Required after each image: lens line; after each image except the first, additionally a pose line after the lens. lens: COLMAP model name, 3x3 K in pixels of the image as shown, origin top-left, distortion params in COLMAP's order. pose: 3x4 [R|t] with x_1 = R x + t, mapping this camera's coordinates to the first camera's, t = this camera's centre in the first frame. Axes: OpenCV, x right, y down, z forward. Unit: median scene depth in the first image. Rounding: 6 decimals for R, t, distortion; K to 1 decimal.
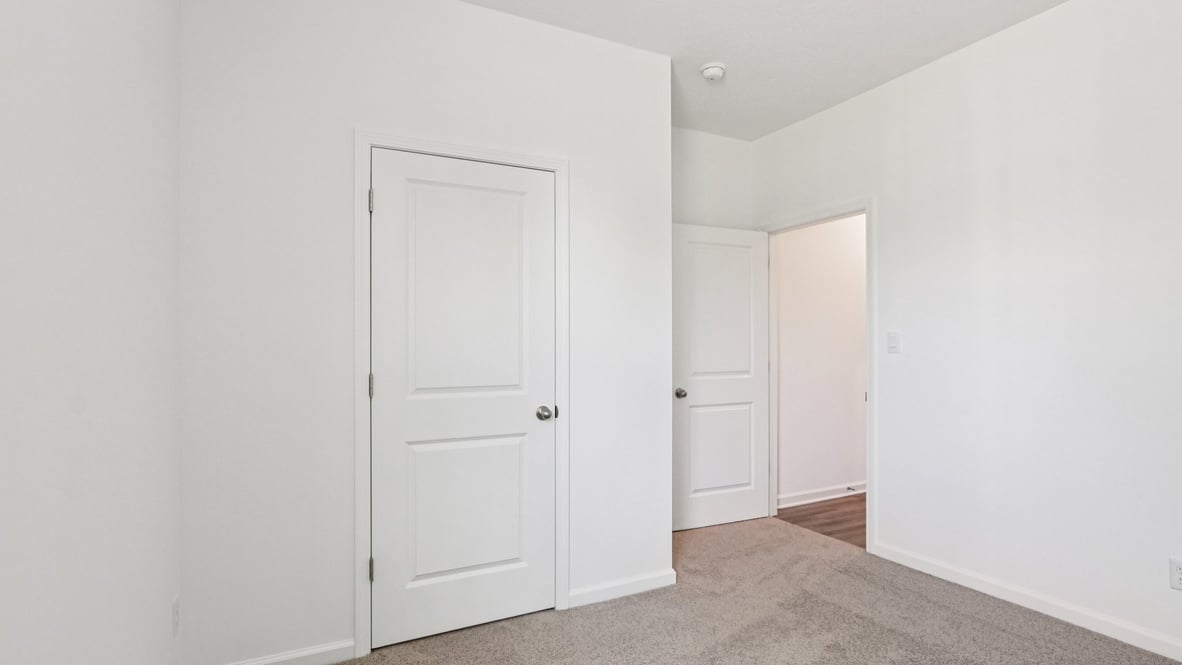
lens RADIAL K [[583.4, 0, 593.9], [0, 583.4, 334.9], [0, 0, 1]] dist [-0.006756, 0.000920]
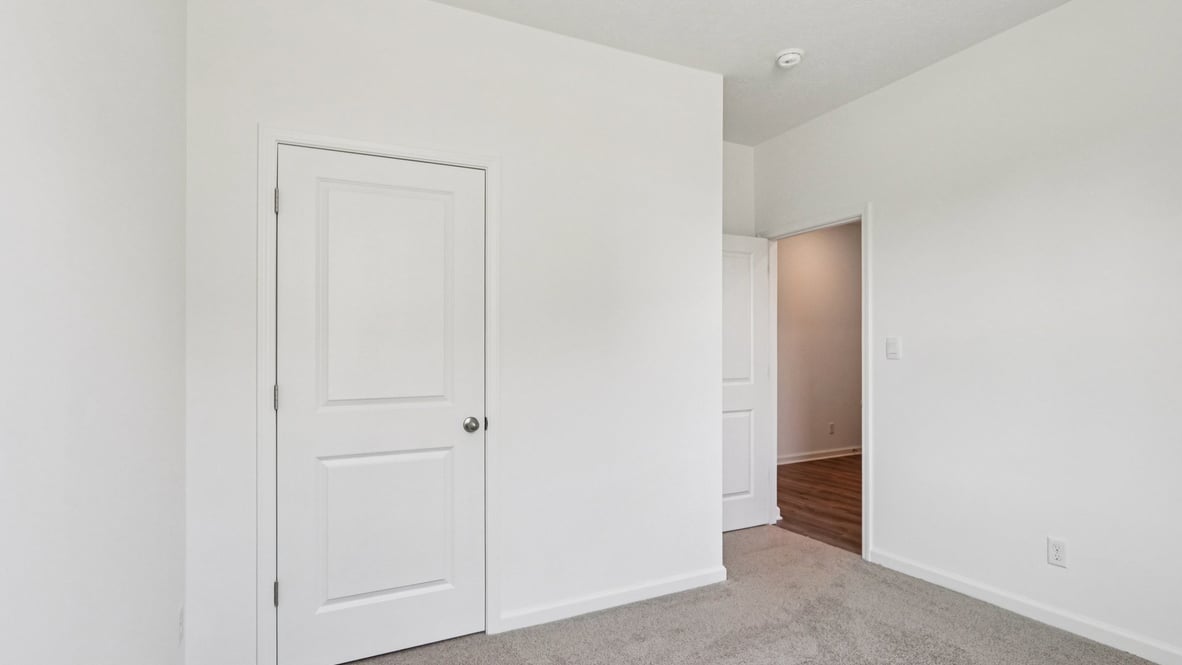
lens RADIAL K [[580.8, 0, 592.7], [0, 580.8, 341.2], [0, 0, 1]] dist [-0.000324, -0.001598]
pose [[0.999897, -0.003962, -0.013781, 0.119597], [0.003937, 0.999990, -0.001891, 0.000661], [0.013788, 0.001837, 0.999903, 0.060906]]
